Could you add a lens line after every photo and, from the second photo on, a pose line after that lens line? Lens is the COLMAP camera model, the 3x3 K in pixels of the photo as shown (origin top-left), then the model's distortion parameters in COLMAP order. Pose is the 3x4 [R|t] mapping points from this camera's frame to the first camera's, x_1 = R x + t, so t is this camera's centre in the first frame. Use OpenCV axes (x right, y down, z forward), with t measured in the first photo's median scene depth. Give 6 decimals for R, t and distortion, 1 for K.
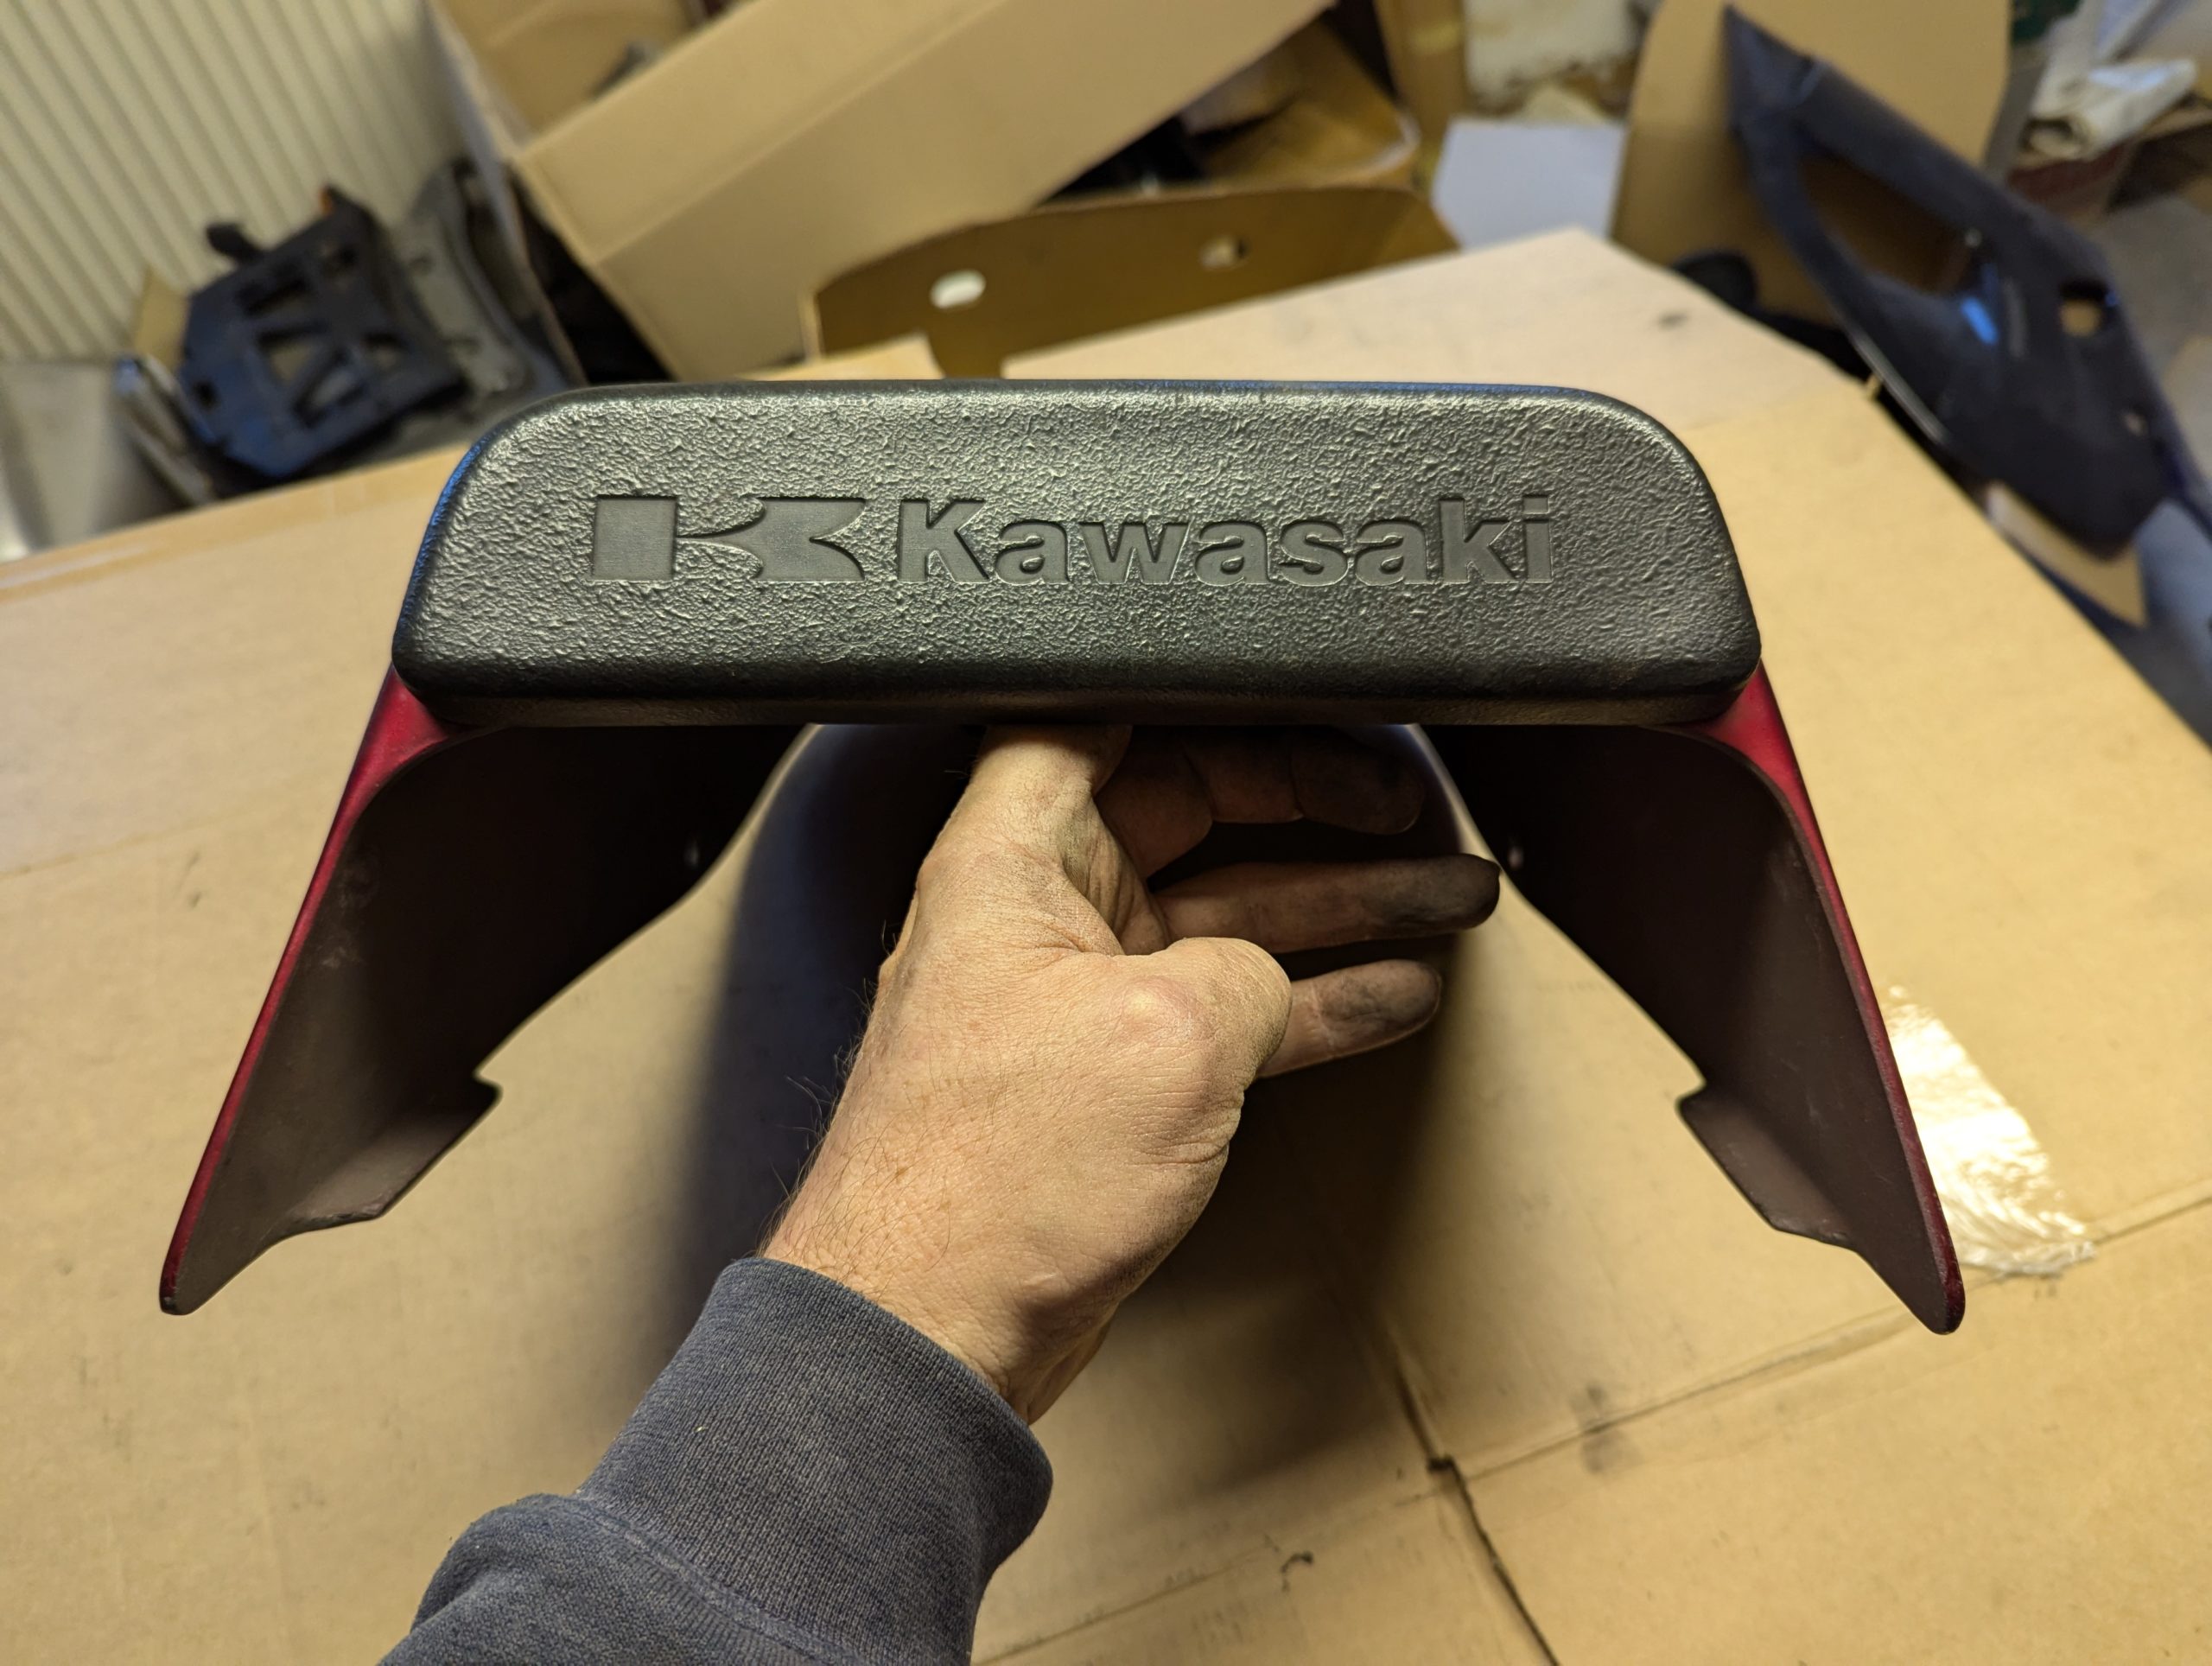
lens RADIAL K [[1639.8, 0, 1123.6], [0, 1639.8, 847.6], [0, 0, 1]] dist [0.022639, -0.033920]
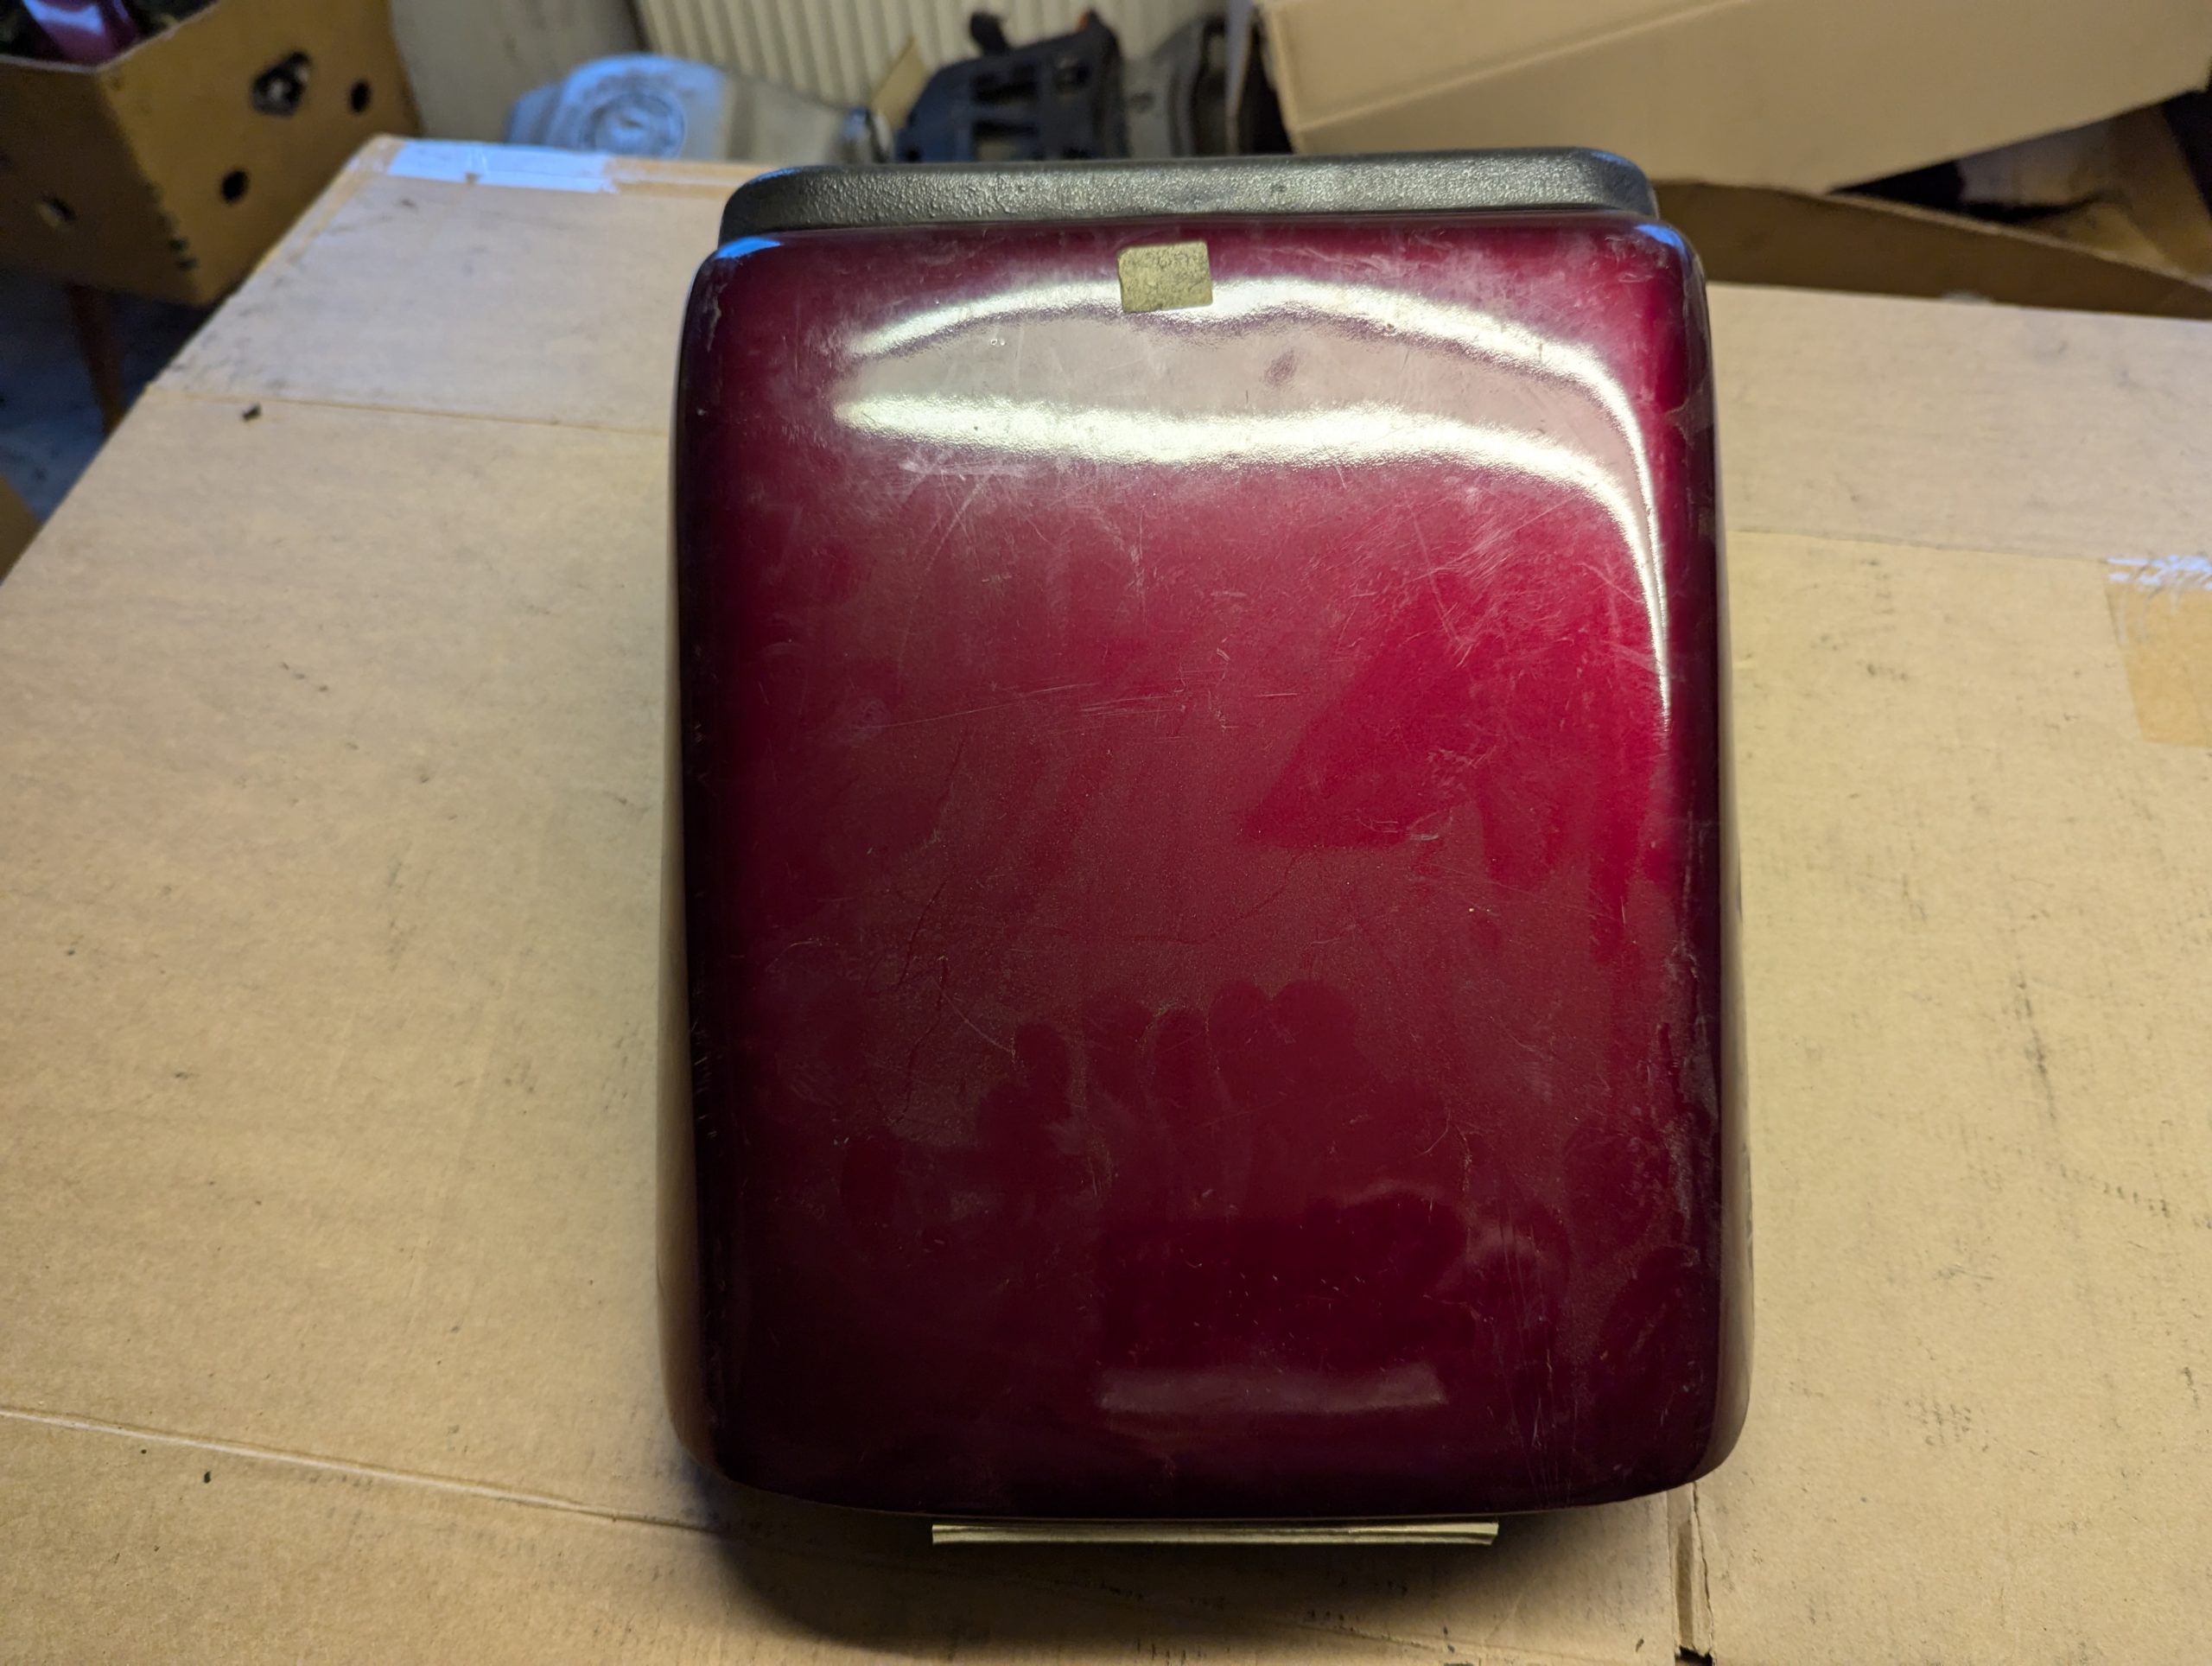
lens RADIAL K [[1639.8, 0, 1111.1], [0, 1639.8, 838.5], [0, 0, 1]] dist [0.022639, -0.033920]
pose [[0.884062, 0.383030, -0.267812, 0.008875], [-0.385208, 0.921654, 0.046575, 0.078970], [0.264669, 0.061988, 0.962345, 0.143451]]
